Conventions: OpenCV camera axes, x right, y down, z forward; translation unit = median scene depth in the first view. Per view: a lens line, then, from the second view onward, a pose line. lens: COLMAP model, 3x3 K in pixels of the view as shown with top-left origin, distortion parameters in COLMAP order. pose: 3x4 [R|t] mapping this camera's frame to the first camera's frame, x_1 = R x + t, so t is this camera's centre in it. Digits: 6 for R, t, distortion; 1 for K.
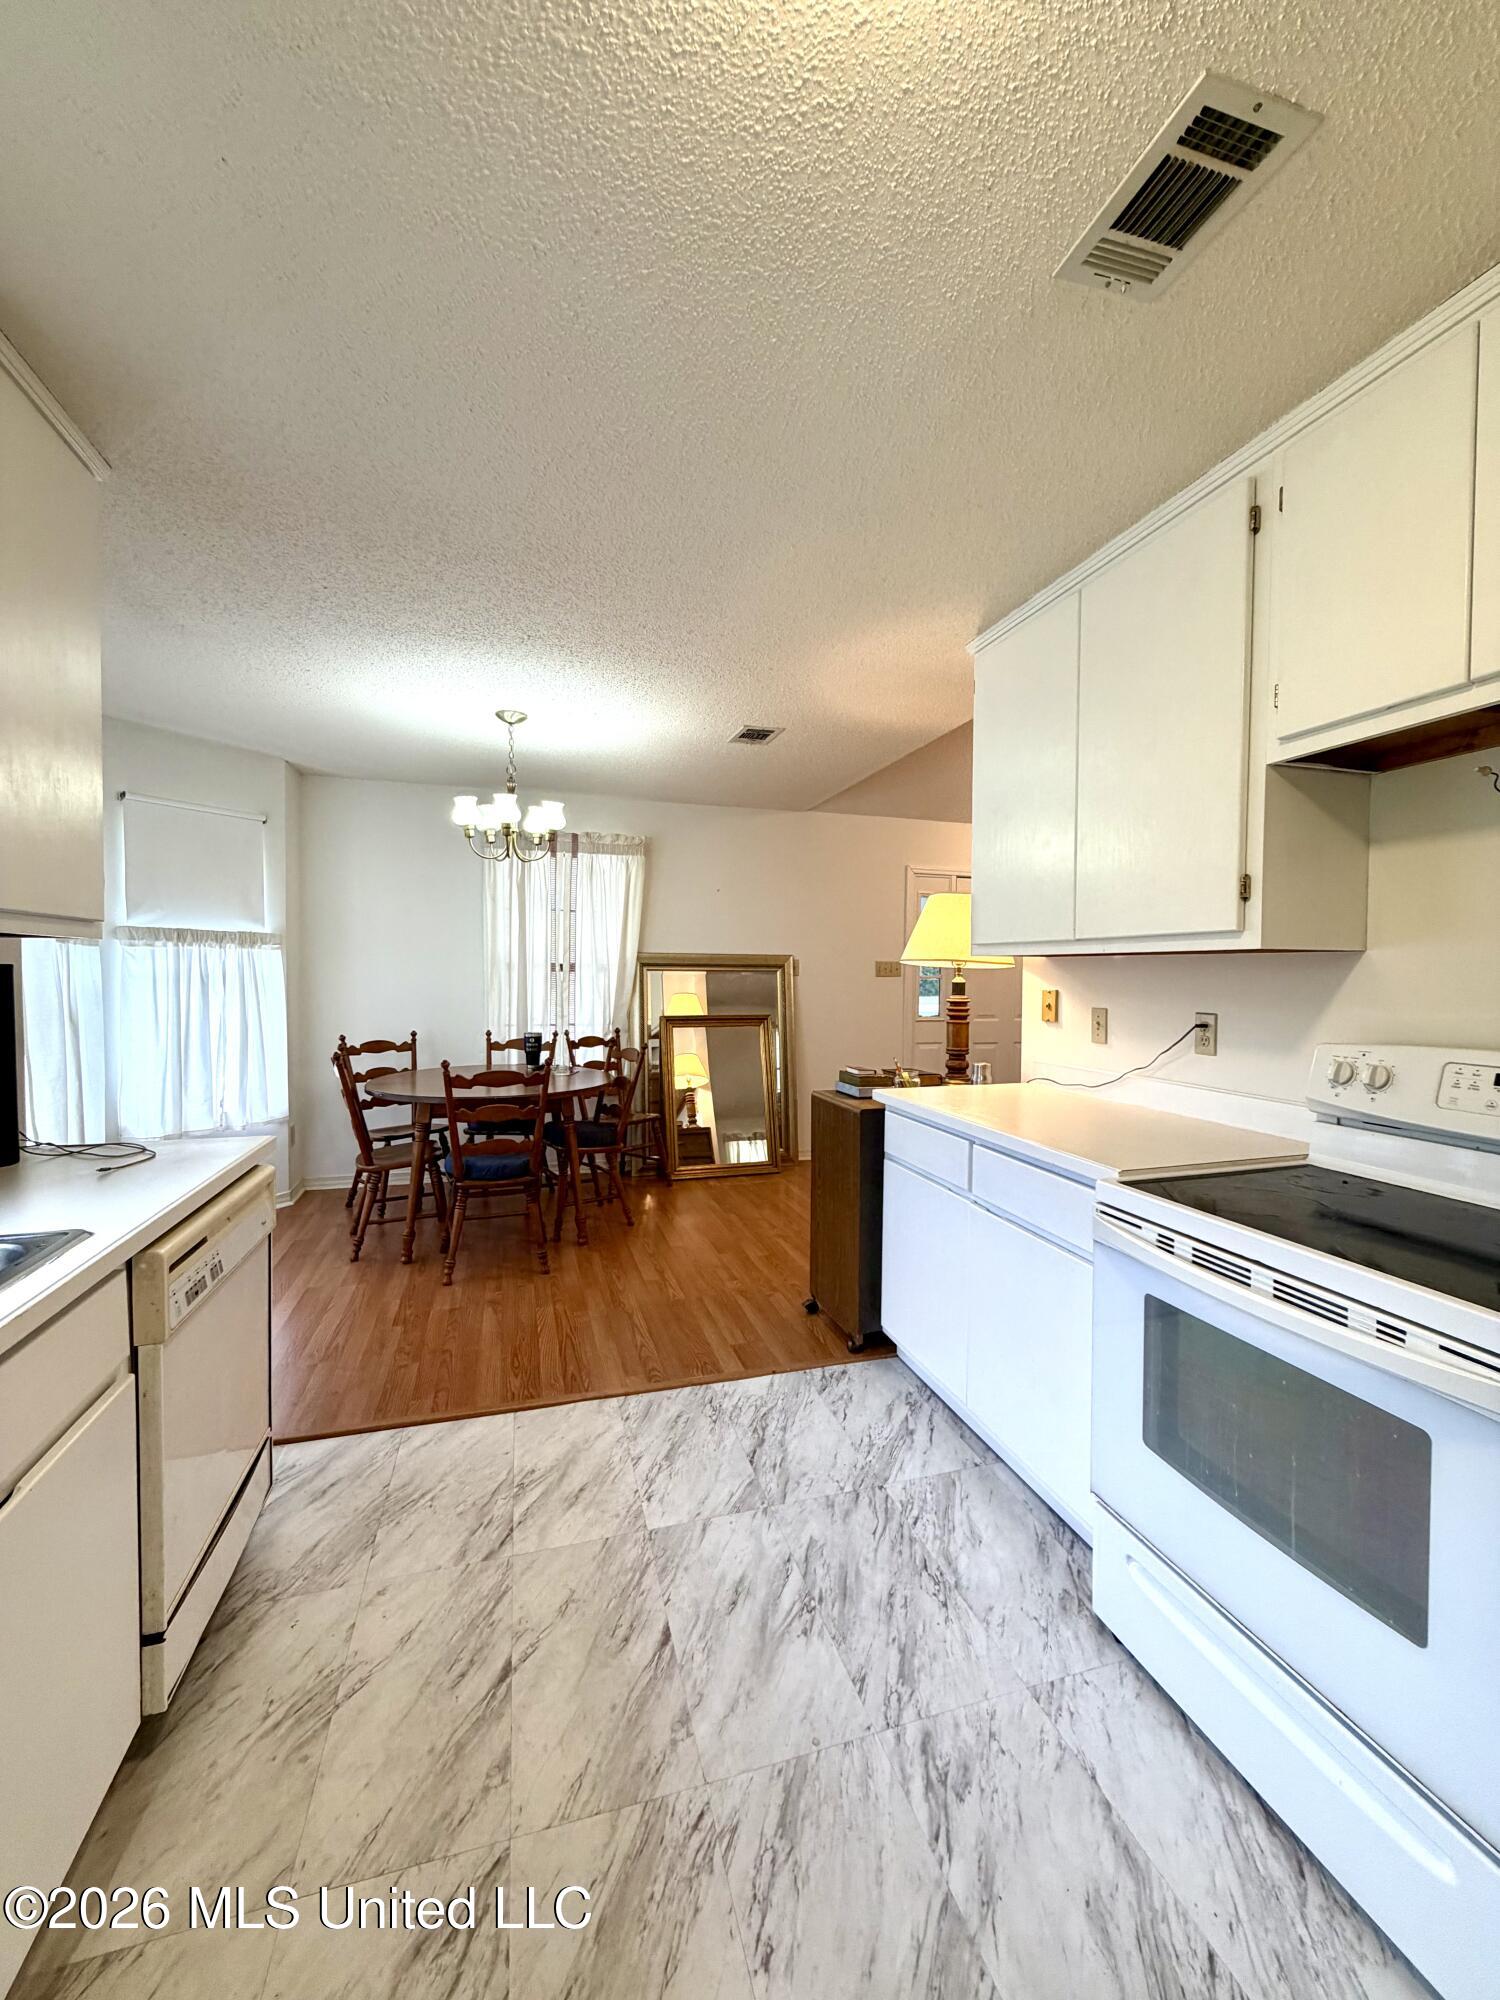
lens RADIAL K [[799.3, 0, 750.3], [0, 799.3, 998.7], [0, 0, 1]] dist [0.000200, 0.000092]
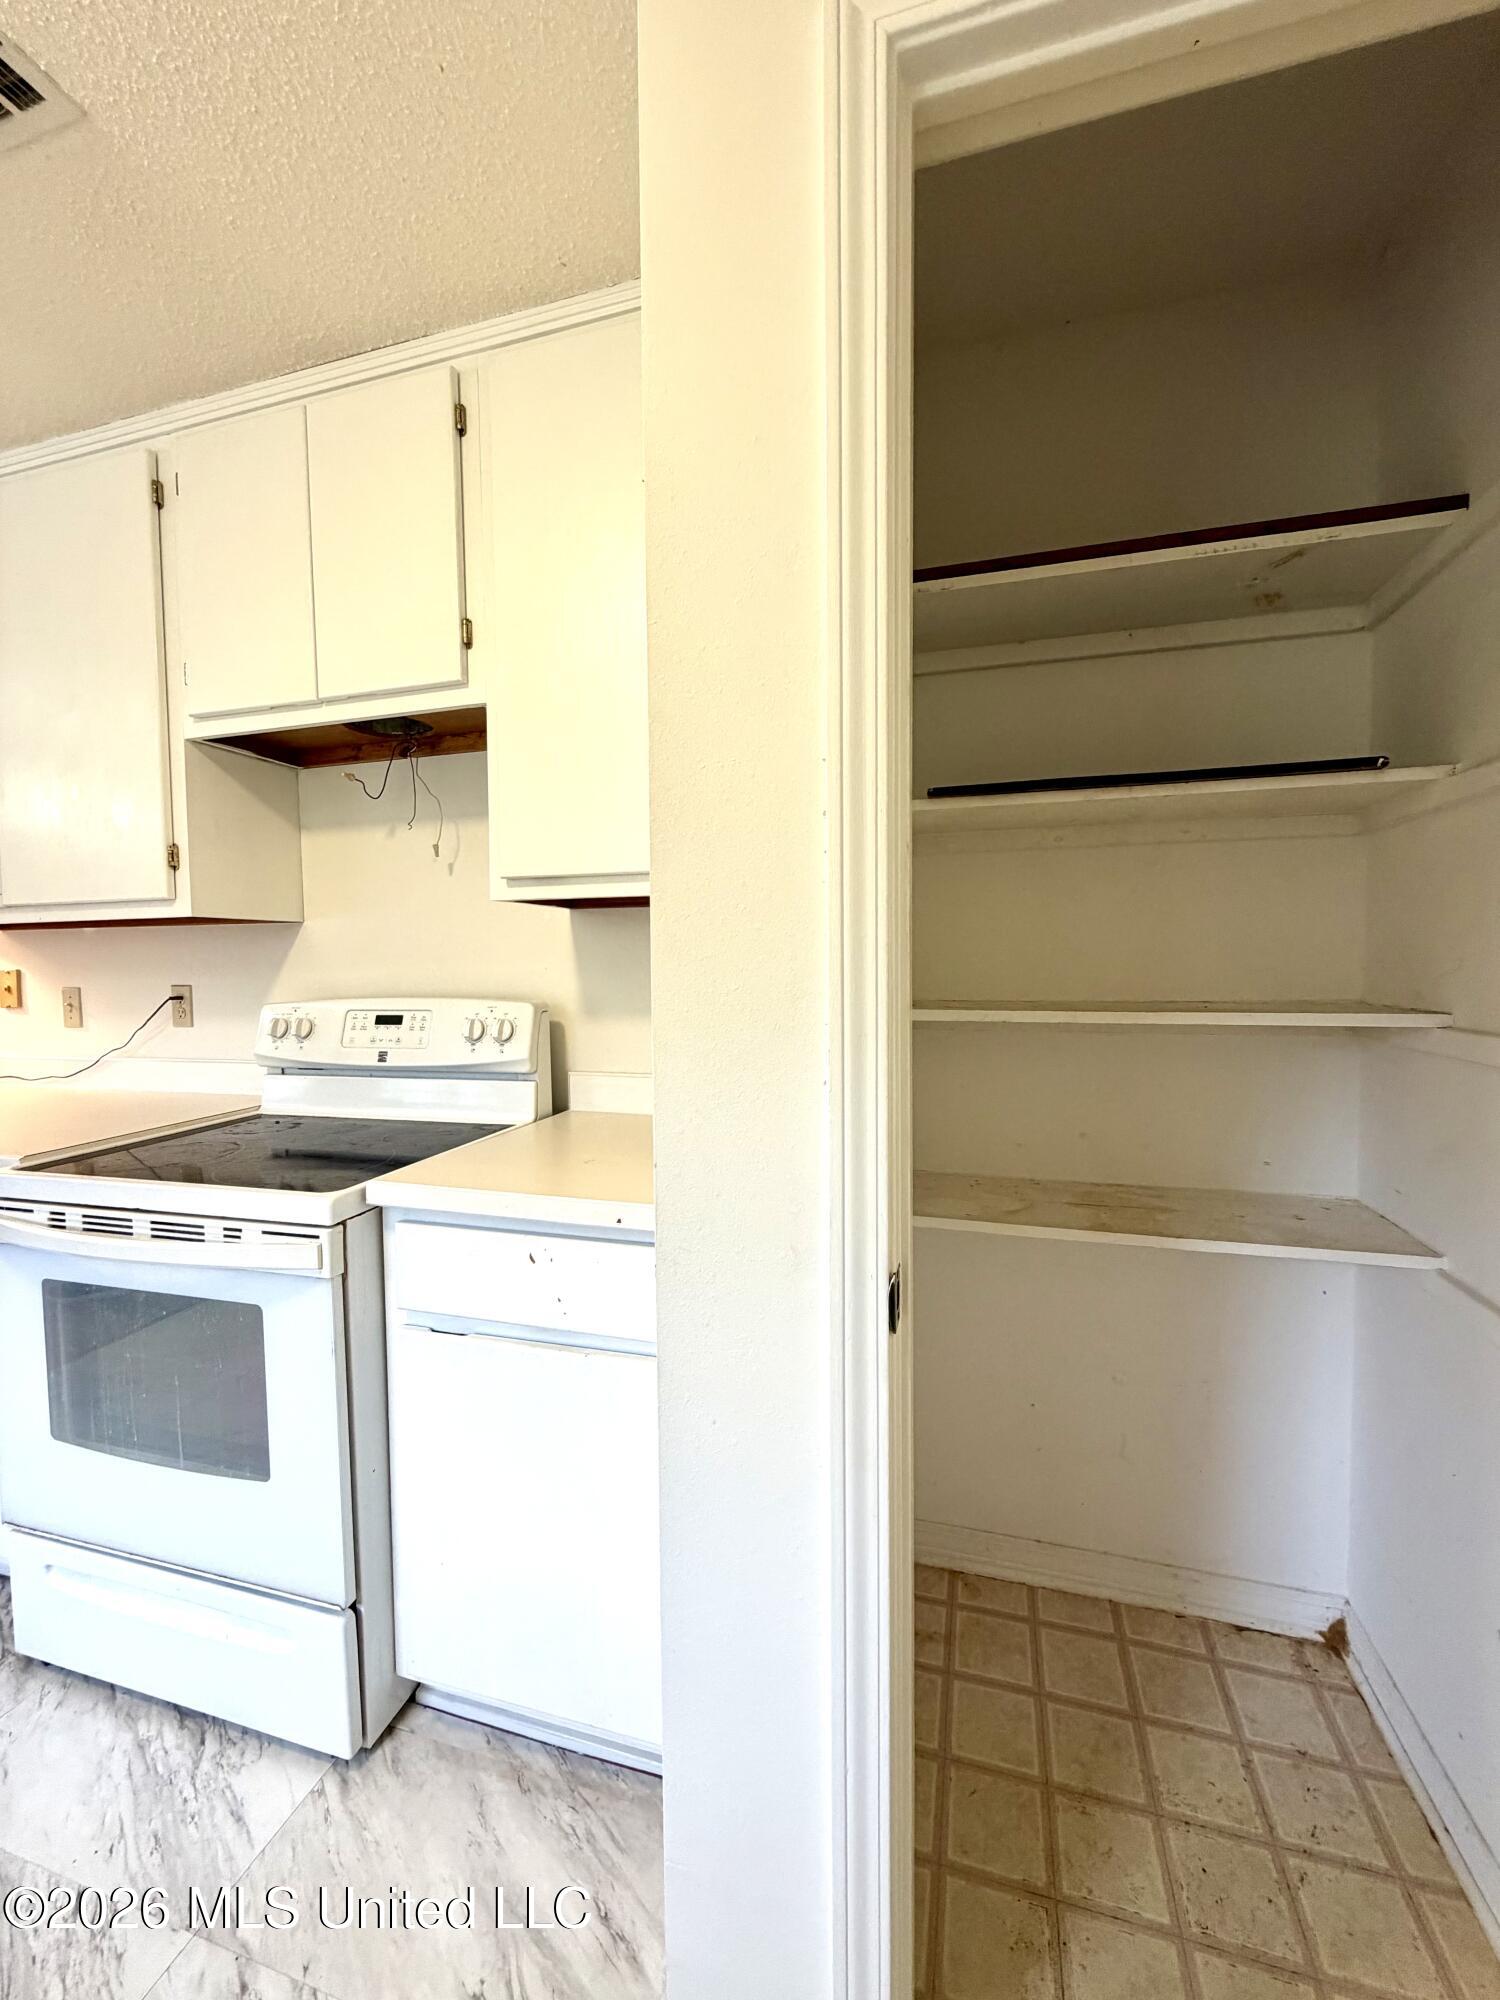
lens RADIAL K [[799.3, 0, 752.6], [0, 799.3, 994.9], [0, 0, 1]] dist [0.000200, 0.000092]
pose [[0.538255, -0.055235, 0.840970, 0.147278], [0.047114, 0.998262, 0.035411, 0.036610], [-0.841464, 0.020561, 0.539922, -0.173978]]
